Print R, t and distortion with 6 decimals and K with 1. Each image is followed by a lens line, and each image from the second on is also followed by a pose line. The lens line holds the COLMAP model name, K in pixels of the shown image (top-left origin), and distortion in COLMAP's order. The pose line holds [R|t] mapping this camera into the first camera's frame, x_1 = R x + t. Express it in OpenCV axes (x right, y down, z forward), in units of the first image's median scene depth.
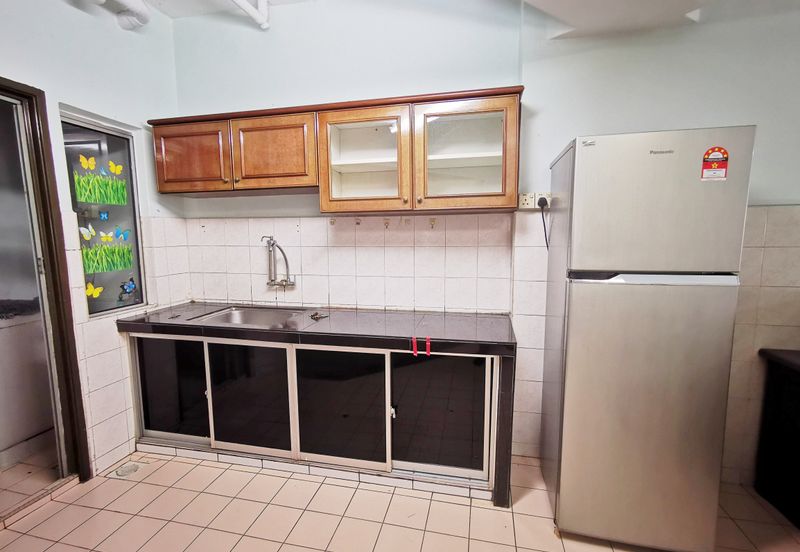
lens RADIAL K [[369.6, 0, 400.0], [0, 369.6, 276.0], [0, 0, 1]] dist [0.026226, 0.000128]
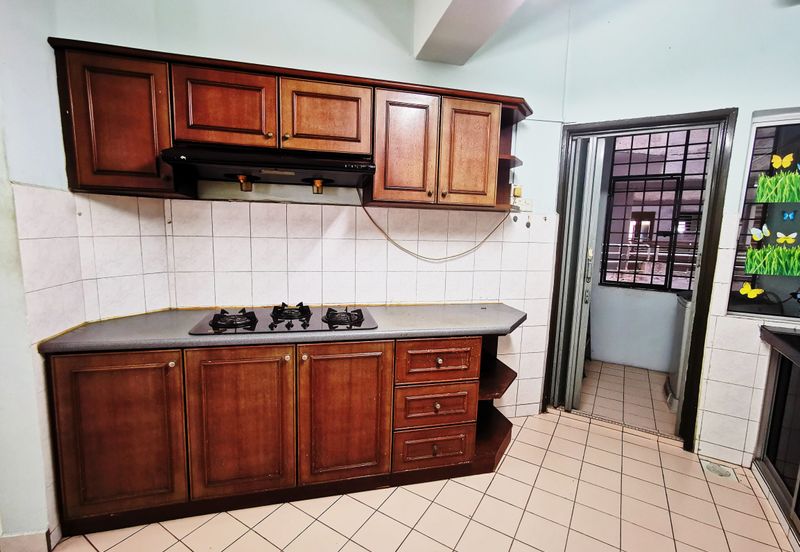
lens RADIAL K [[369.6, 0, 400.0], [0, 369.6, 276.0], [0, 0, 1]] dist [0.026226, 0.000128]
pose [[-0.314680, 0.112991, -0.942449, 0.436609], [-0.135262, 0.977419, 0.162347, -0.037890], [0.939511, 0.178565, -0.292291, 0.414620]]
